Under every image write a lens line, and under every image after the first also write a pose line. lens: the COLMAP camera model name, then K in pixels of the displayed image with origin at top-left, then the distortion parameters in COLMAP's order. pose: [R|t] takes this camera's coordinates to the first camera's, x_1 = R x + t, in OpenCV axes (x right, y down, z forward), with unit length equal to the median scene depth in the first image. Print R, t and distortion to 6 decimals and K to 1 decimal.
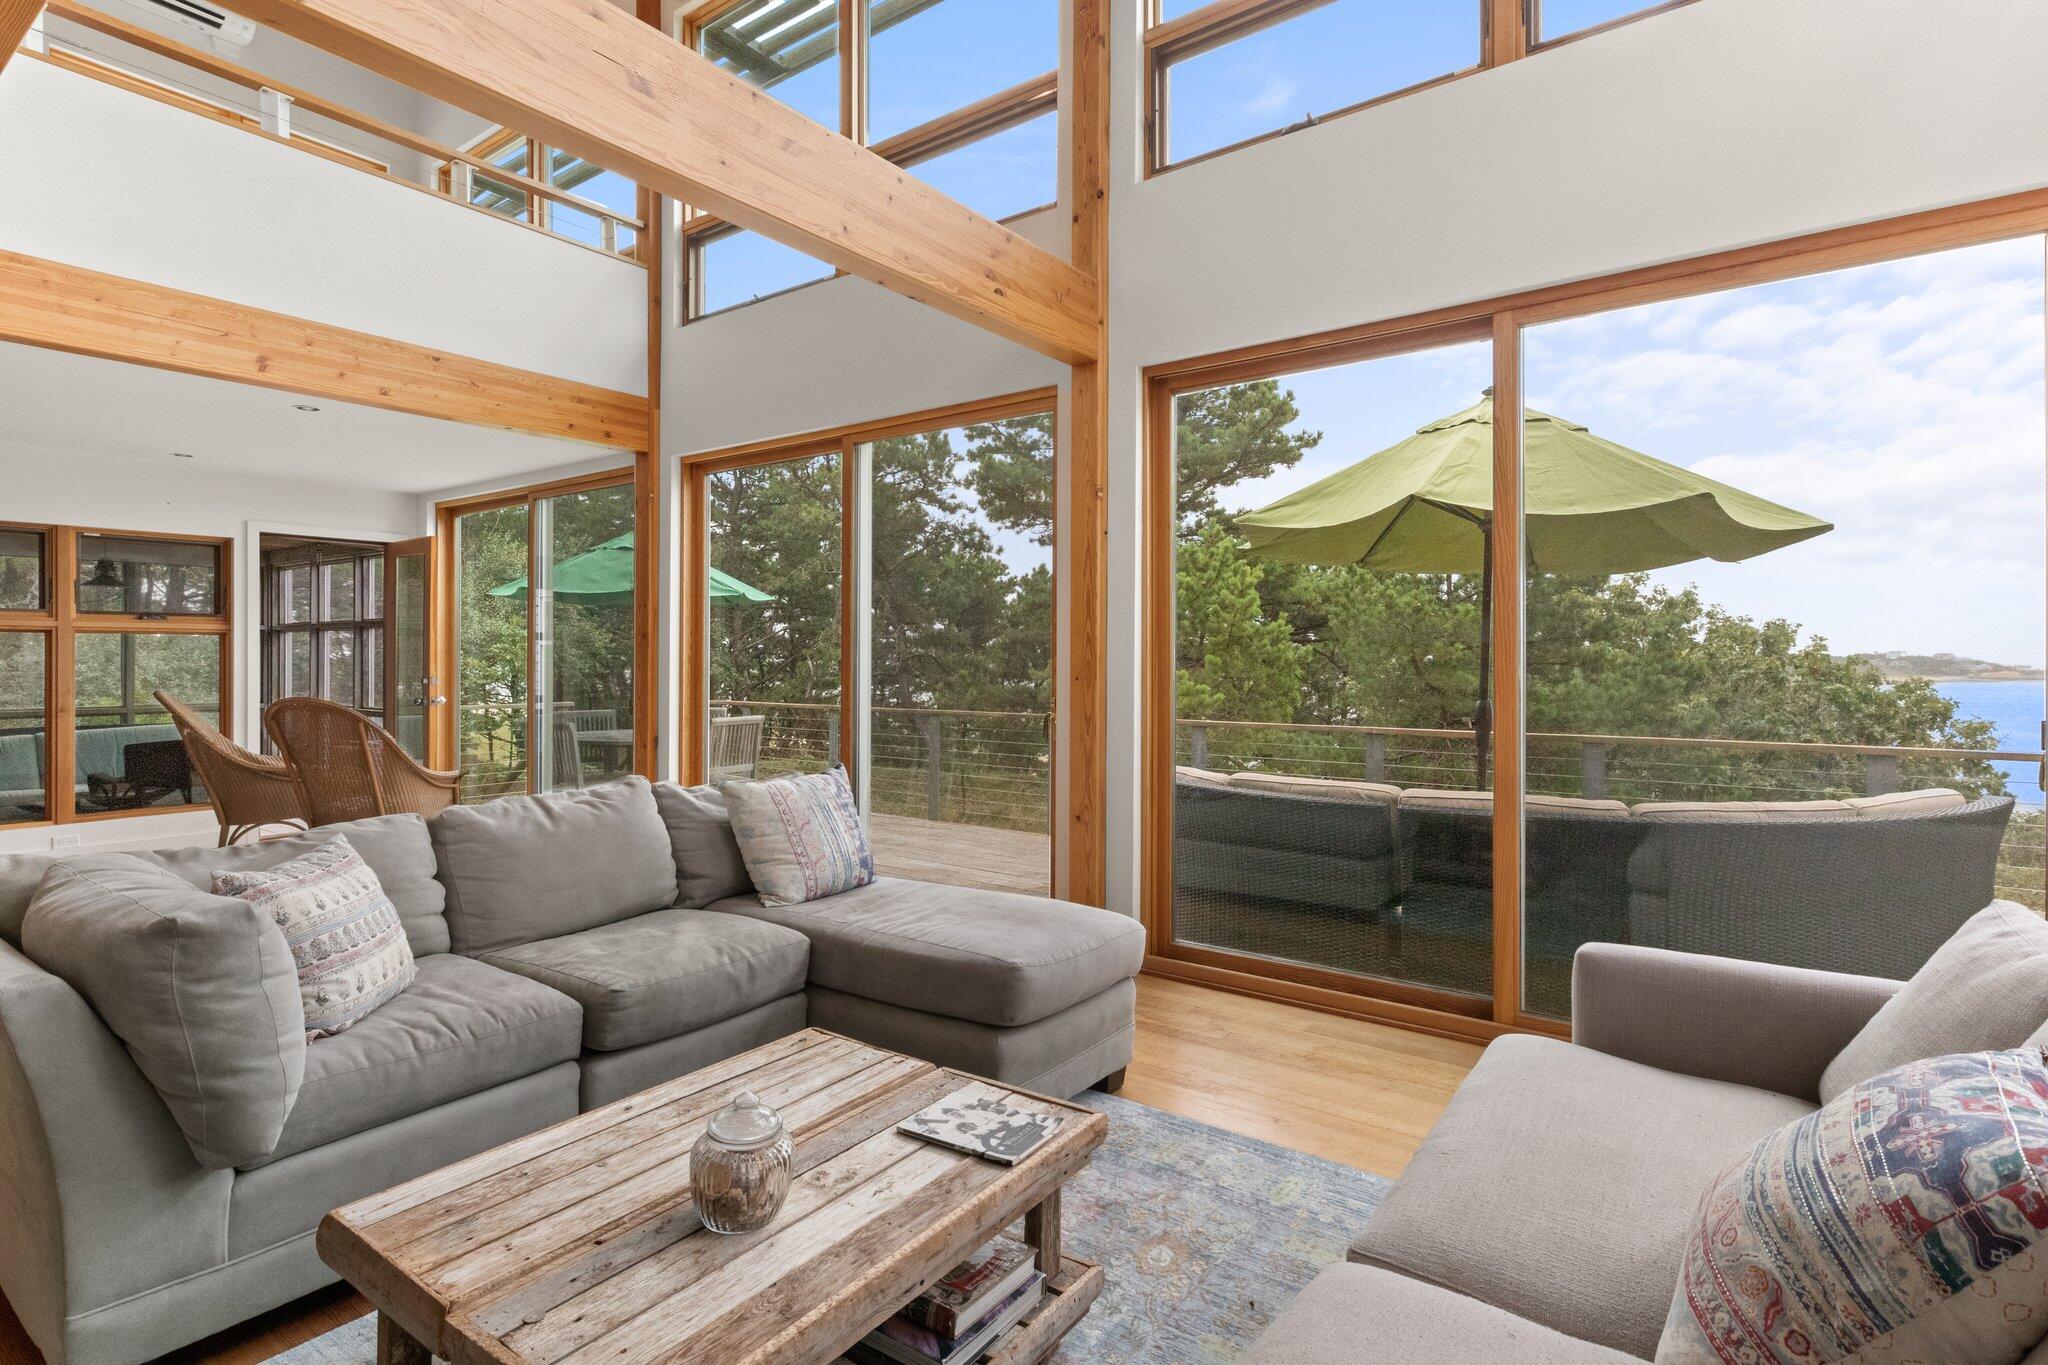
lens RADIAL K [[1018.3, 0, 1036.5], [0, 1018.3, 665.6], [0, 0, 1]] dist [0.005342, -0.002399]
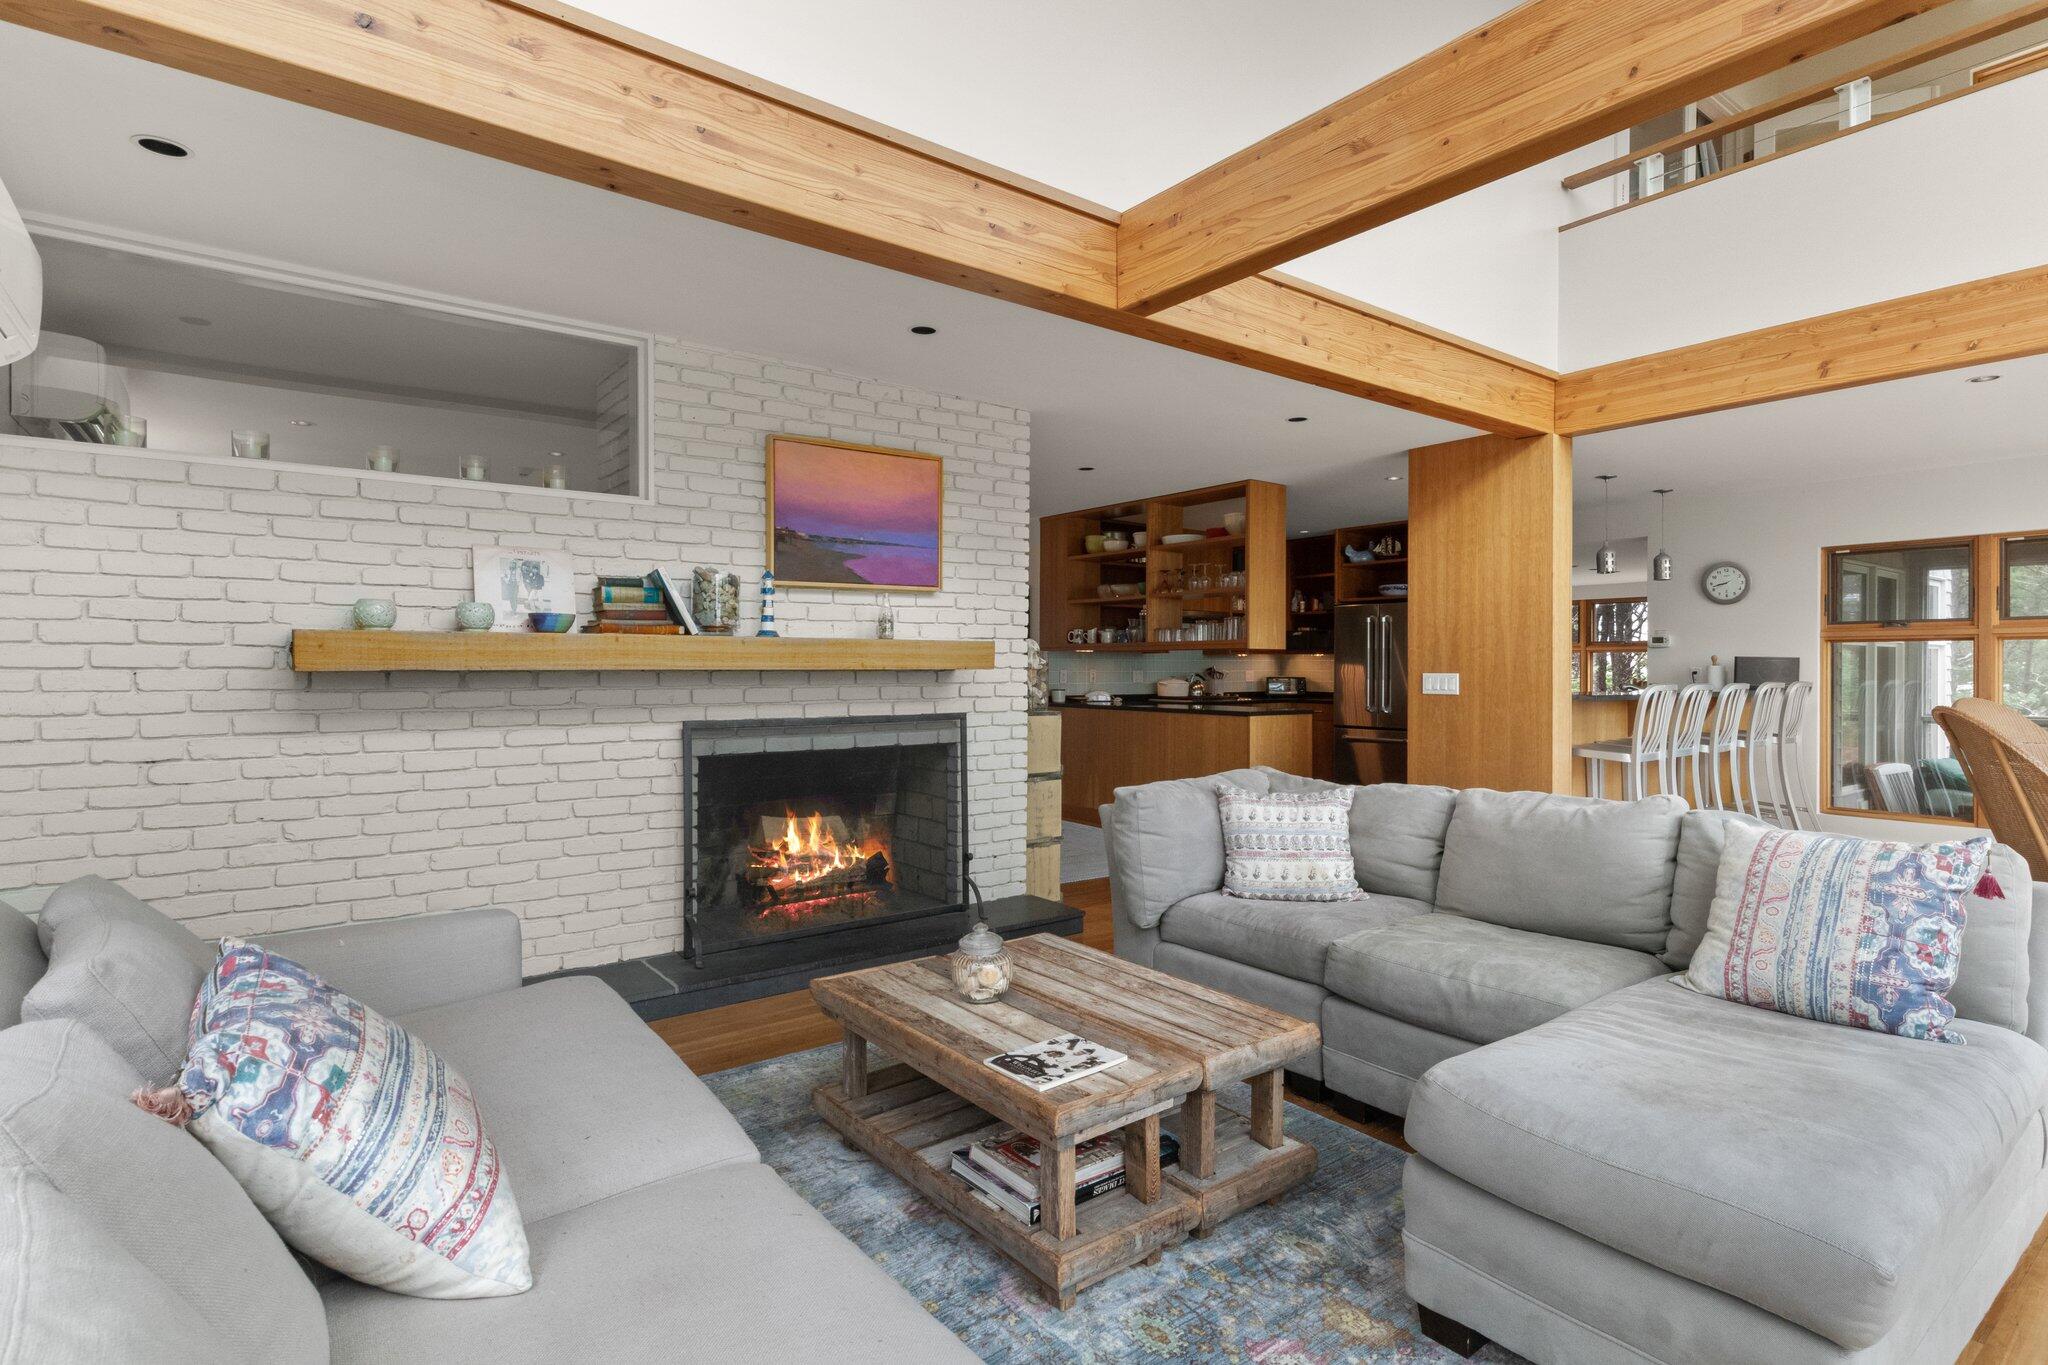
lens RADIAL K [[1018.3, 0, 1009.4], [0, 1018.3, 676.4], [0, 0, 1]] dist [0.005342, -0.002399]
pose [[-0.307867, 0.005601, -0.951413, 0.986687], [-0.004069, 0.999966, 0.007204, 0.005063], [0.951421, 0.006090, -0.307833, 1.206657]]
